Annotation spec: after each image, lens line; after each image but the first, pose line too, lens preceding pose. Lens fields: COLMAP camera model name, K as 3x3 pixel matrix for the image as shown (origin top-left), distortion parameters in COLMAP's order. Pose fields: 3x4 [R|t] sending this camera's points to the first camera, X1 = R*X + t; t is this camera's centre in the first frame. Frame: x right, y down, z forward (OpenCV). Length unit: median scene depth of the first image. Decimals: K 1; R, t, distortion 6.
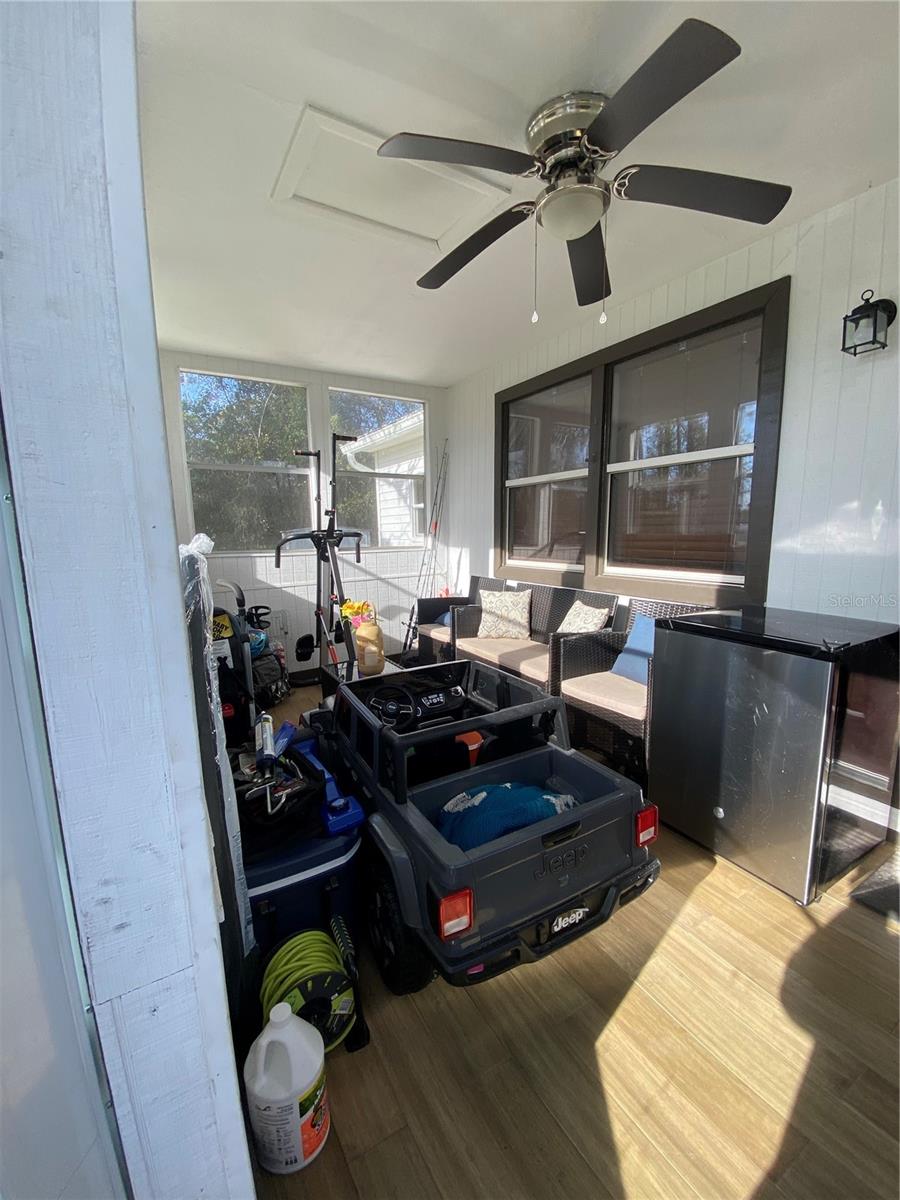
lens RADIAL K [[500.8, 0, 445.6], [0, 500.8, 601.3], [0, 0, 1]] dist [0.055069, -0.039050]
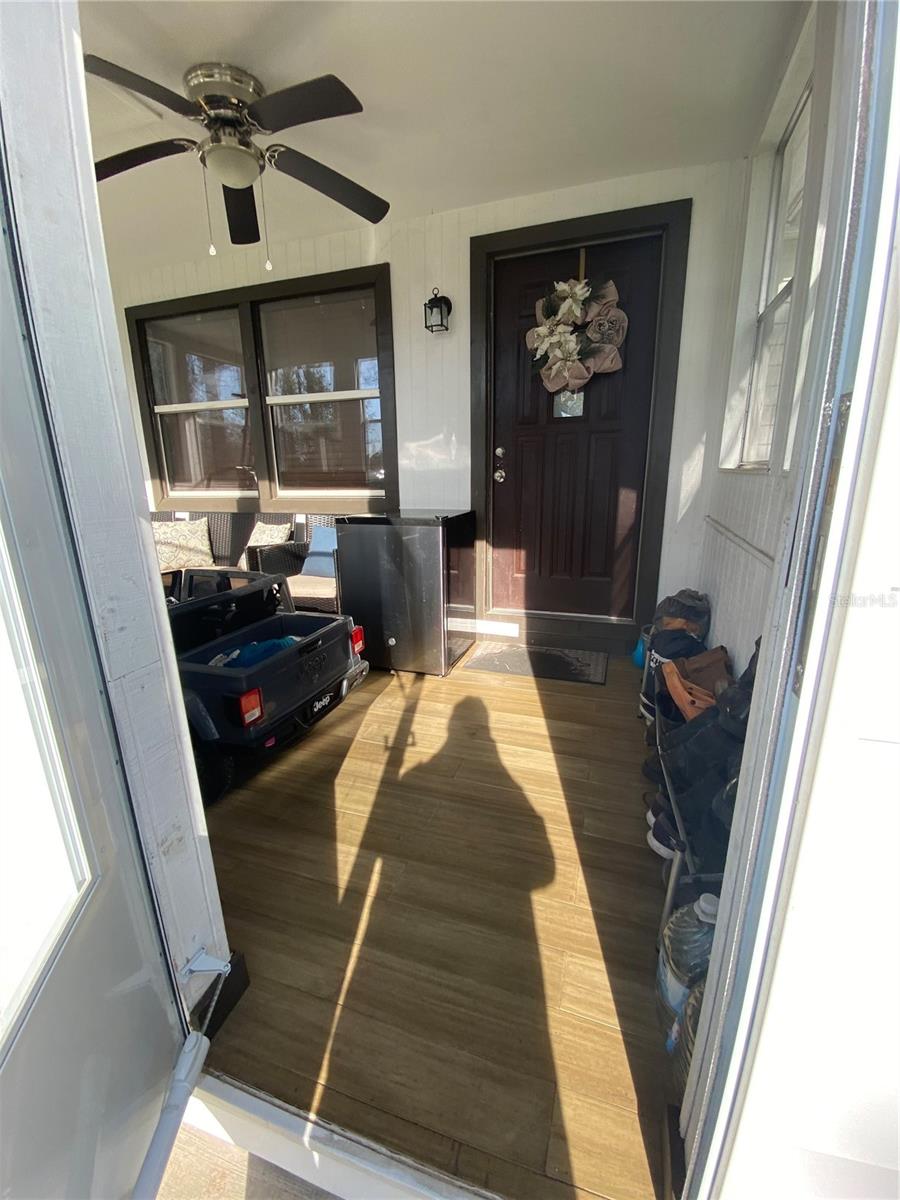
lens RADIAL K [[500.8, 0, 445.6], [0, 500.8, 601.3], [0, 0, 1]] dist [0.055069, -0.039050]
pose [[0.774324, -0.157188, 0.612956, -0.168538], [0.099852, 0.986872, 0.126936, 0.093428], [-0.624862, -0.037085, 0.779854, -0.180848]]
